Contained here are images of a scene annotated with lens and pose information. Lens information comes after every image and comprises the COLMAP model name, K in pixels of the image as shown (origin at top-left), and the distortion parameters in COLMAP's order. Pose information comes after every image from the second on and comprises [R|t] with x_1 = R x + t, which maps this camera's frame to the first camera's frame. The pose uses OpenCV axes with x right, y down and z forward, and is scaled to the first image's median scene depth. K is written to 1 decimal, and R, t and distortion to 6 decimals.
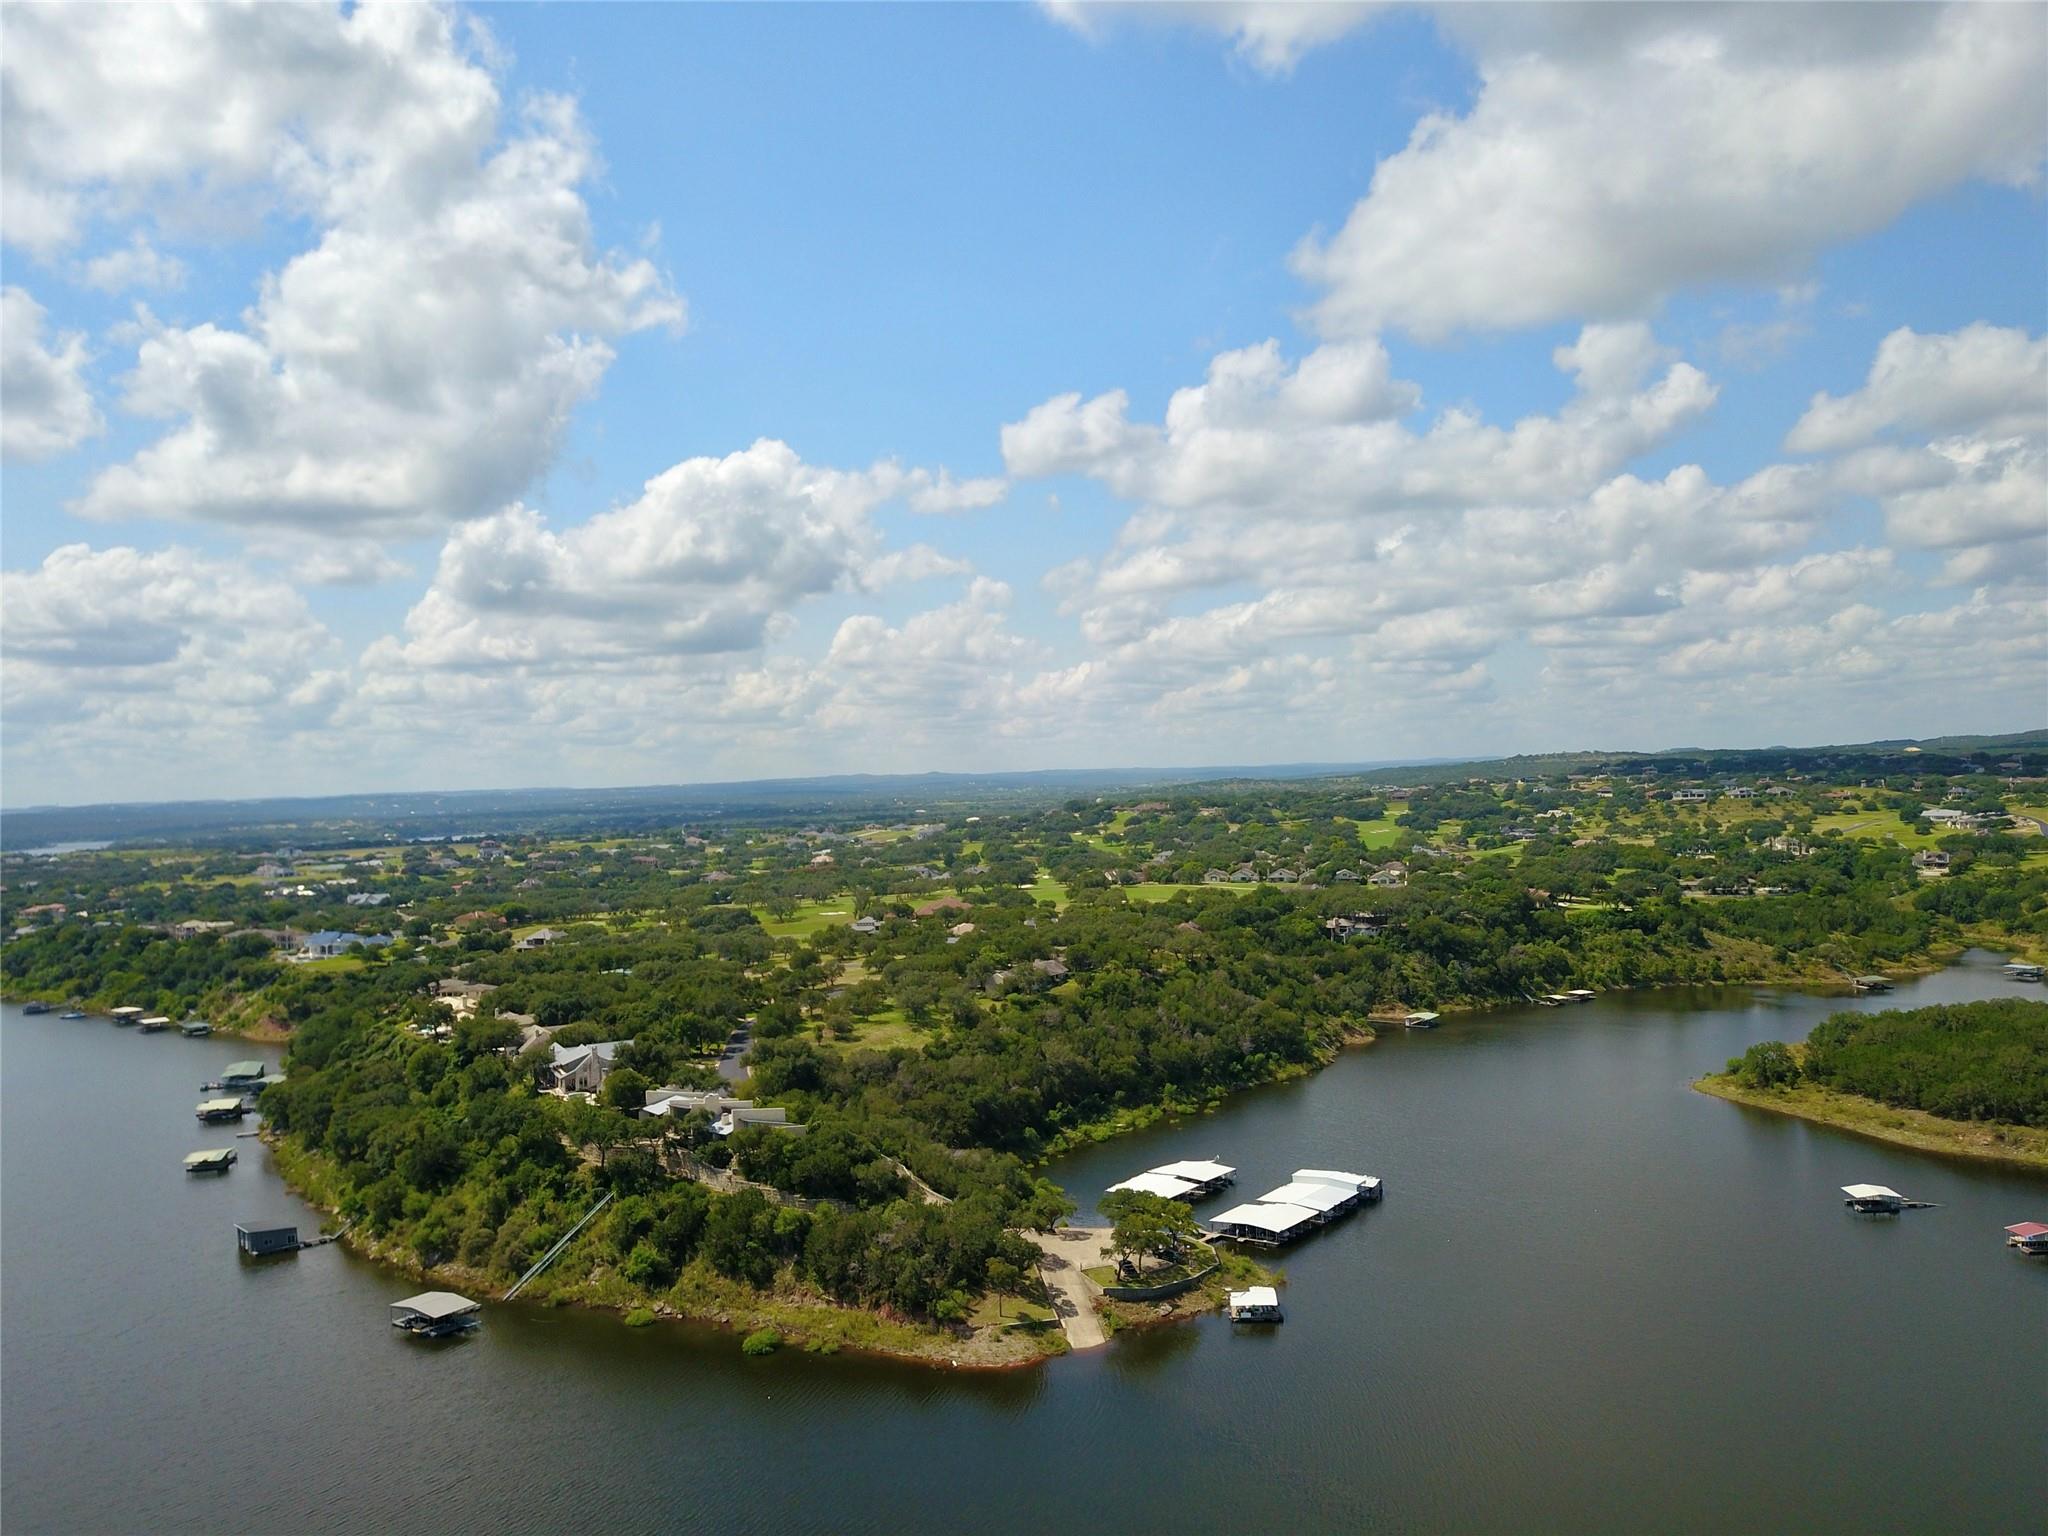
lens RADIAL K [[1572.5, 0, 1027.7], [0, 1572.5, 788.4], [0, 0, 1]] dist [0.017554, -0.013174]
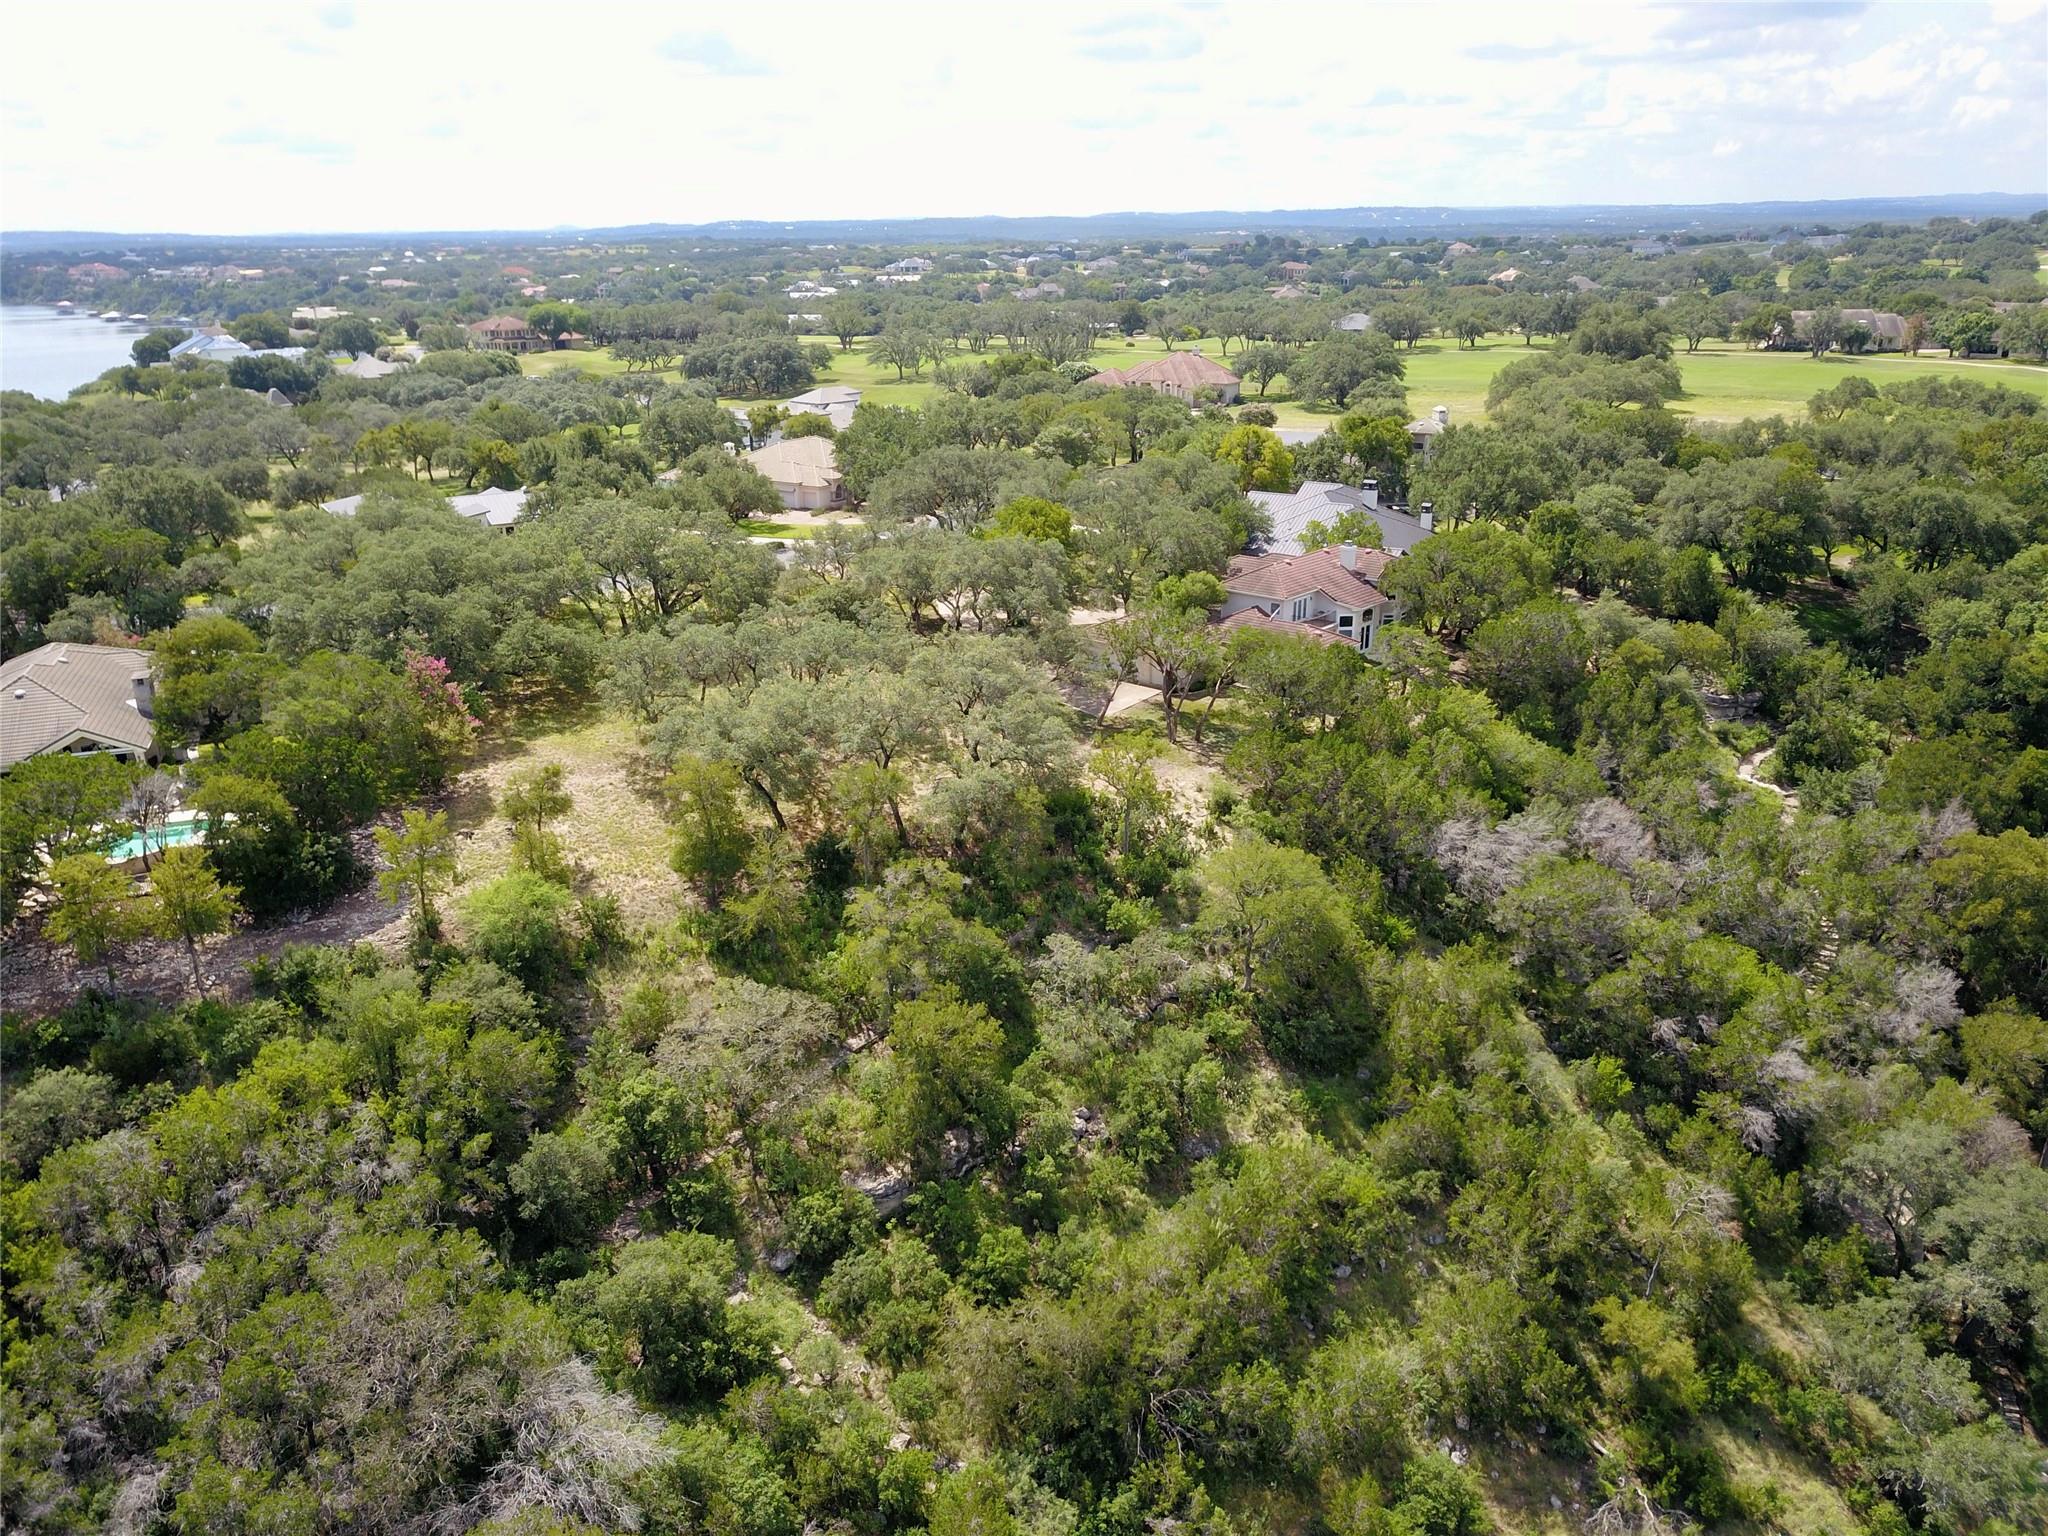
lens RADIAL K [[1572.5, 0, 1027.7], [0, 1572.5, 788.4], [0, 0, 1]] dist [0.017554, -0.013174]
pose [[0.803487, 0.222419, -0.552212, 0.170137], [-0.017739, 0.936118, 0.351237, 0.039078], [0.595058, -0.272419, 0.756105, 0.723429]]
